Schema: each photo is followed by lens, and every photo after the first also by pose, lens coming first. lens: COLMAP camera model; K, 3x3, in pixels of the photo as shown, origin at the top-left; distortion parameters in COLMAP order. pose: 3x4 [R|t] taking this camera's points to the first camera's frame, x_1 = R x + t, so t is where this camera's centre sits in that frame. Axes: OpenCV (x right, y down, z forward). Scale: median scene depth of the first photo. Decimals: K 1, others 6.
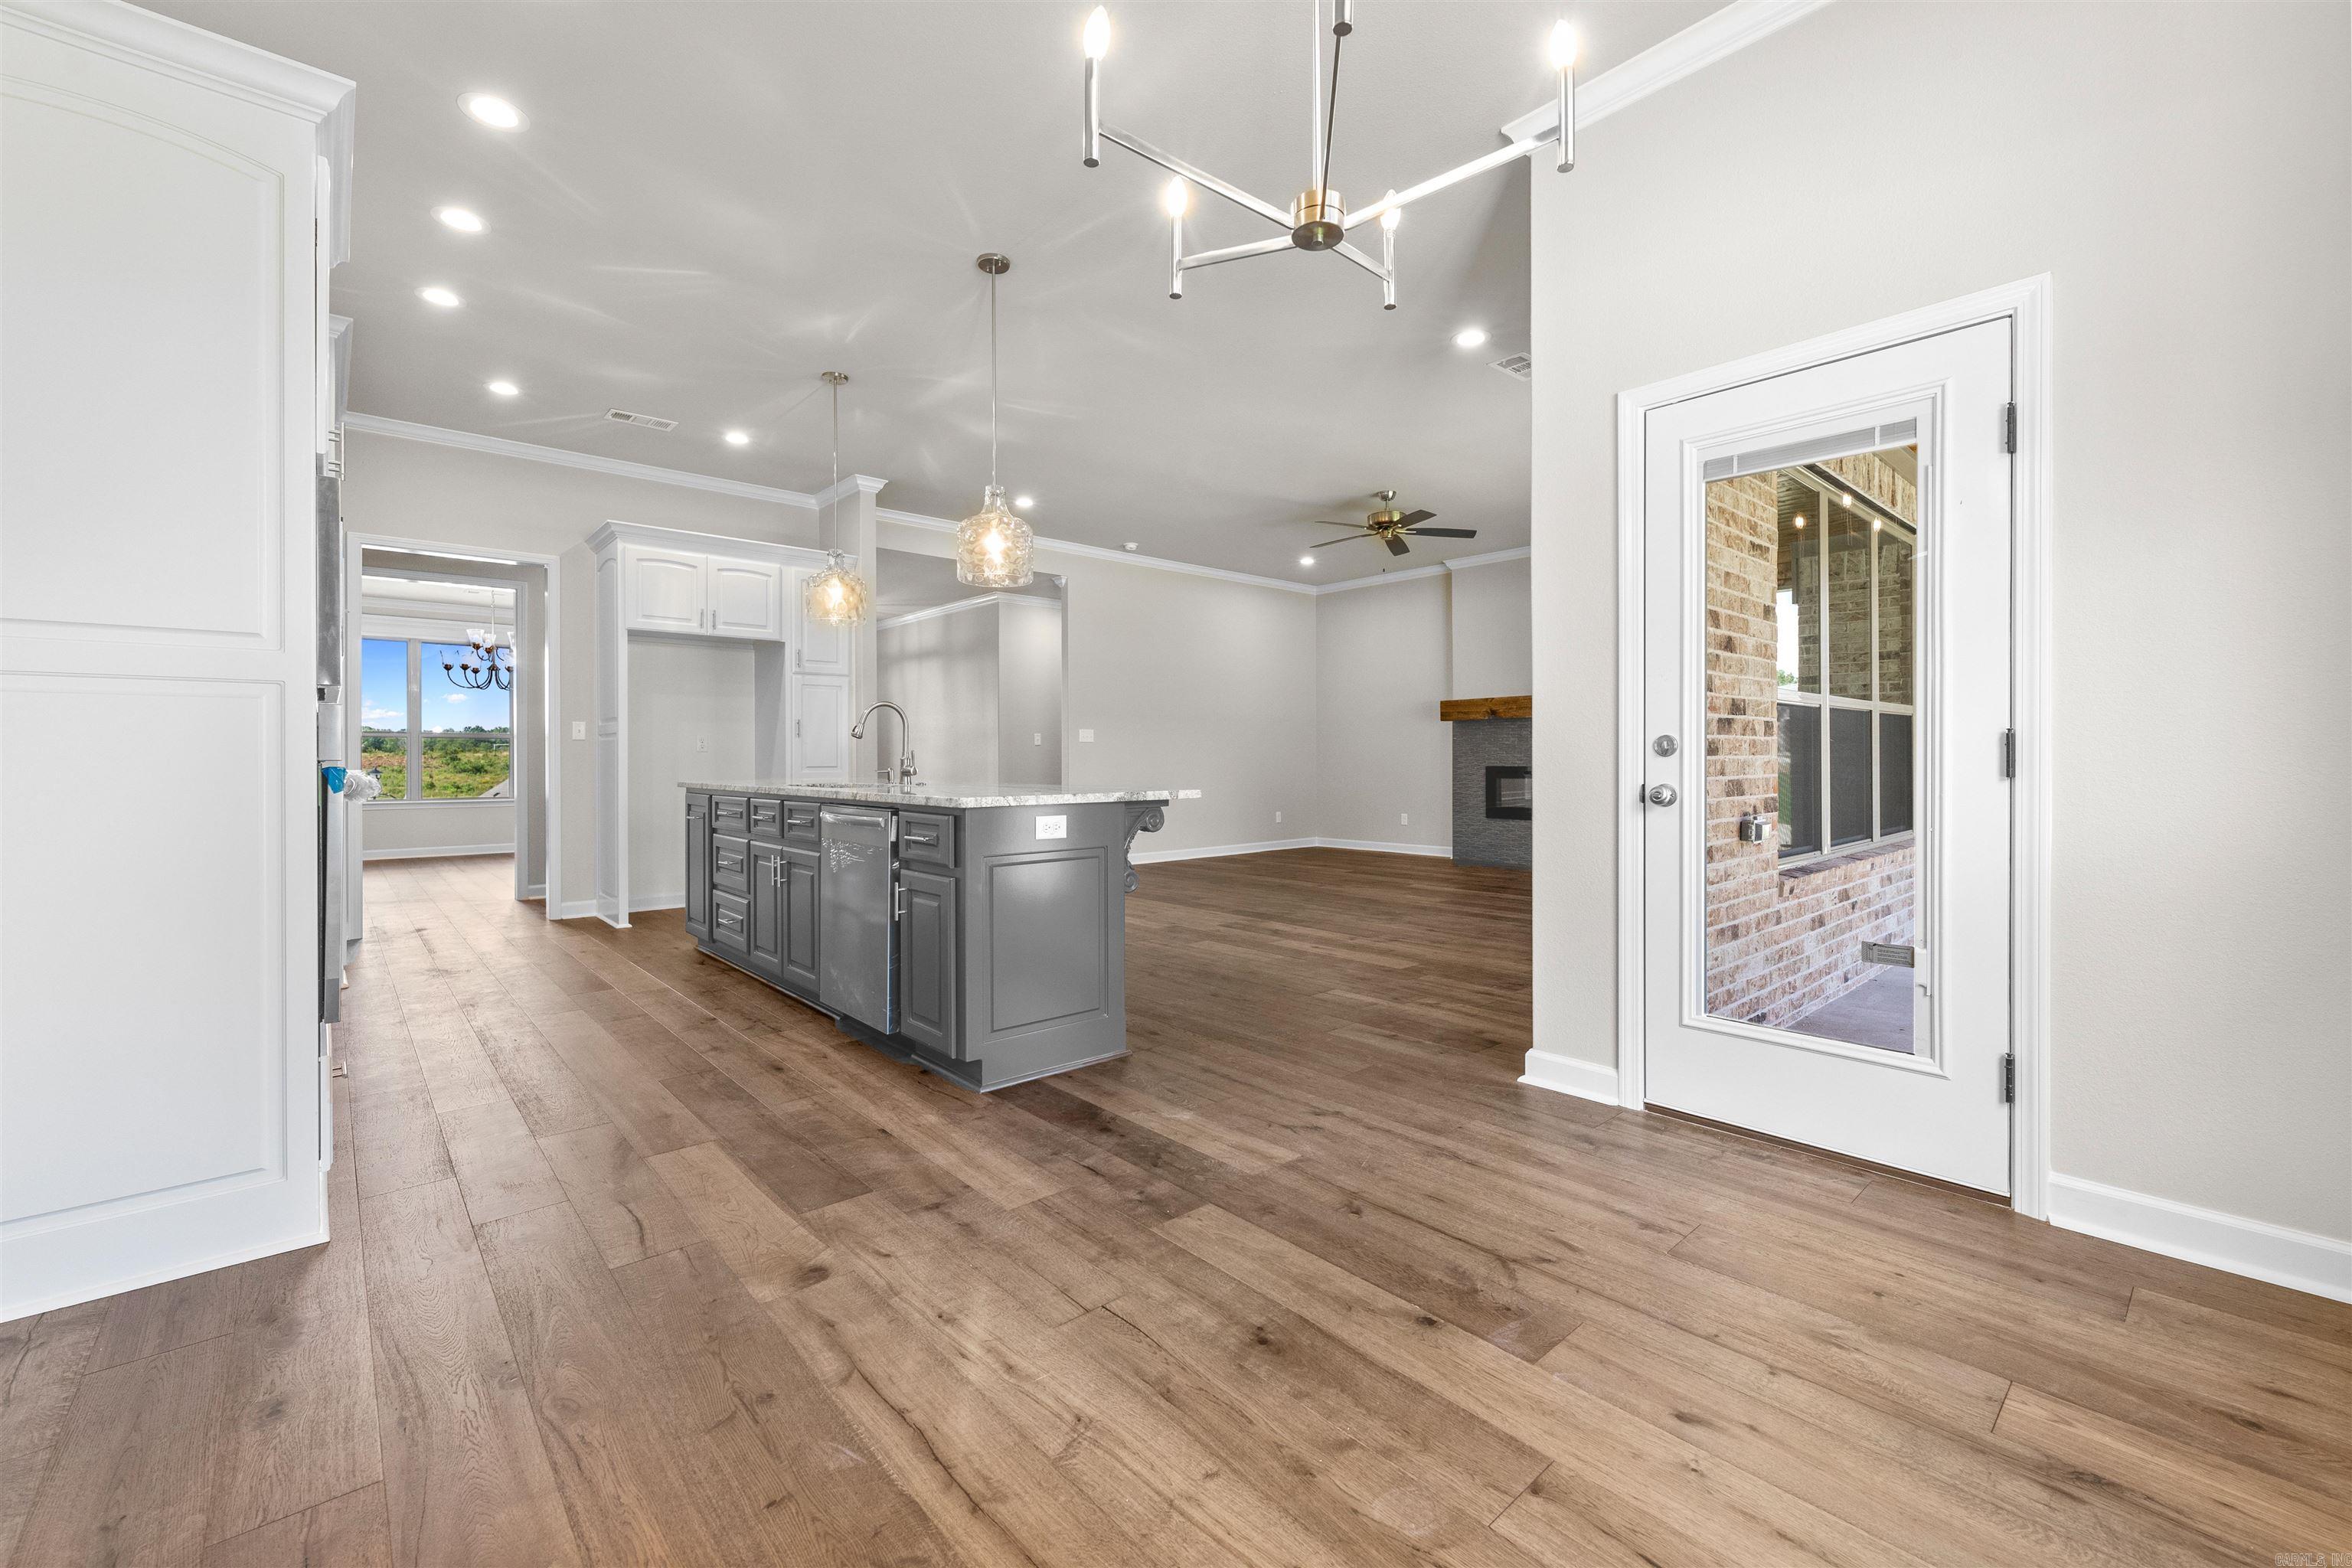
lens RADIAL K [[962.8, 0, 1176.6], [0, 962.8, 757.5], [0, 0, 1]] dist [0.004015, 0.000102]
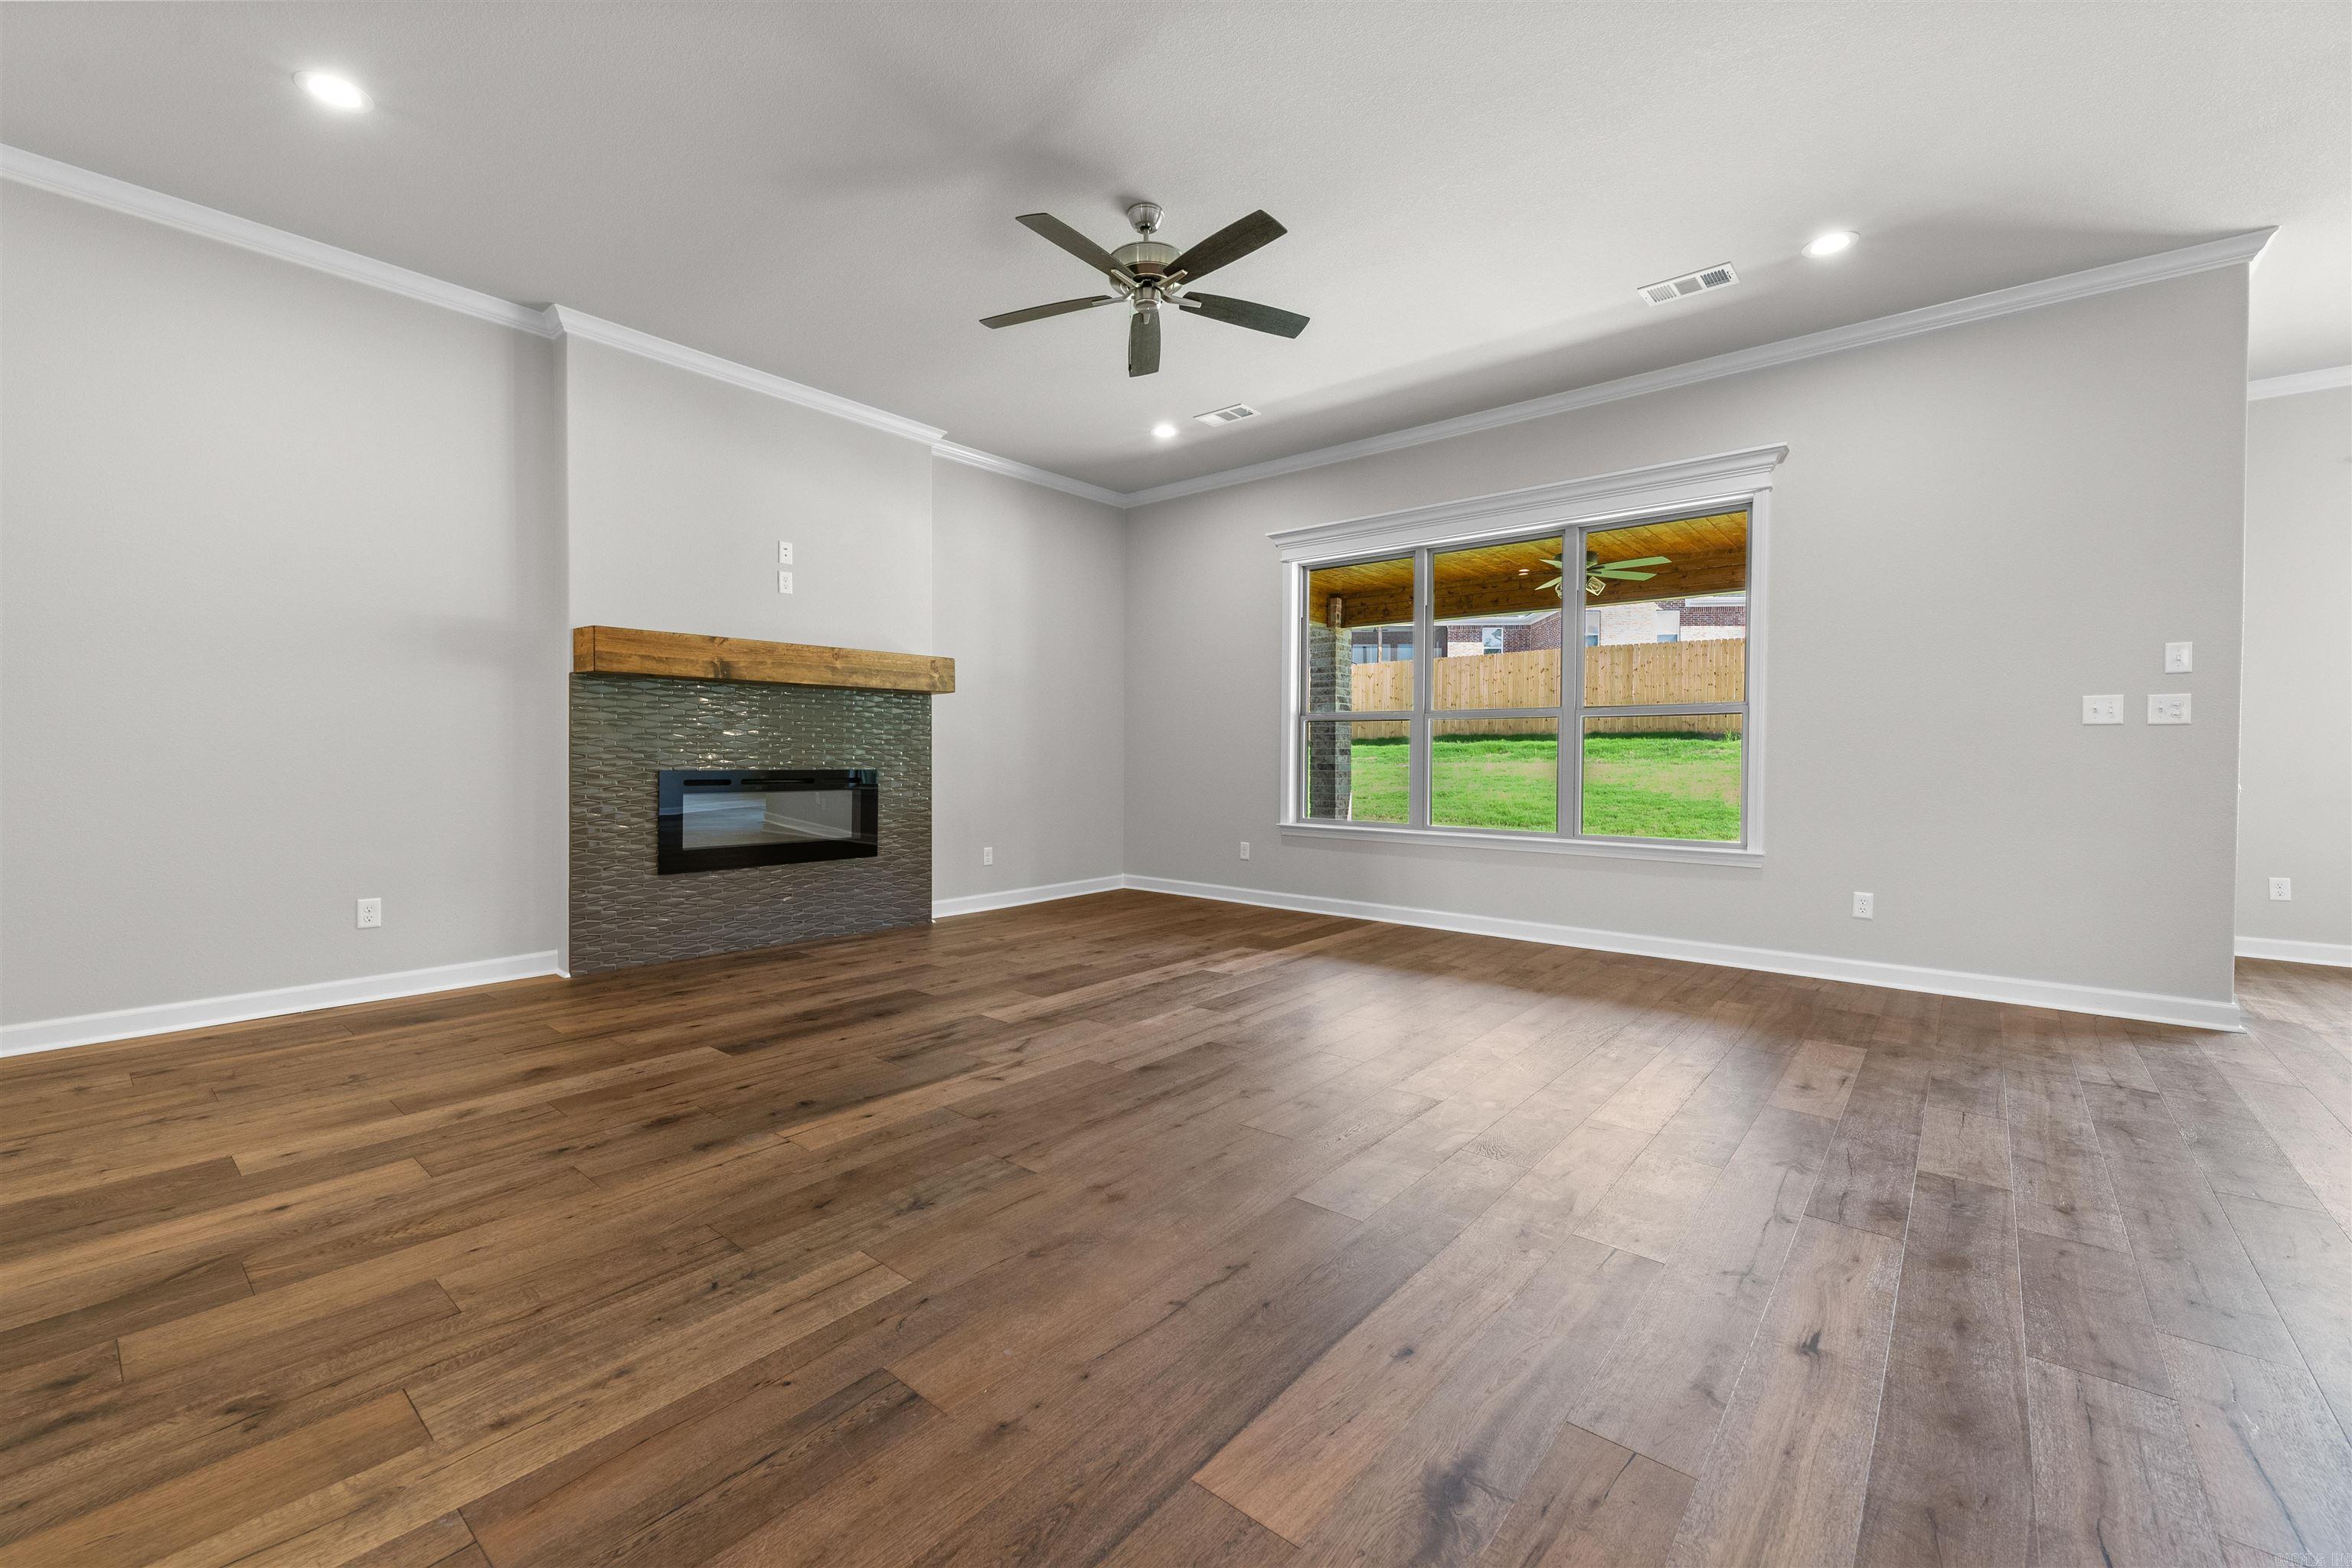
lens RADIAL K [[954.9, 0, 1173.8], [0, 954.9, 767.5], [0, 0, 1]] dist [0.003466, -0.000512]
pose [[-0.143479, -0.010109, 0.989602, -0.301951], [-0.006874, 0.999934, 0.009218, 0.001108], [-0.989630, -0.005480, -0.143539, 1.195646]]
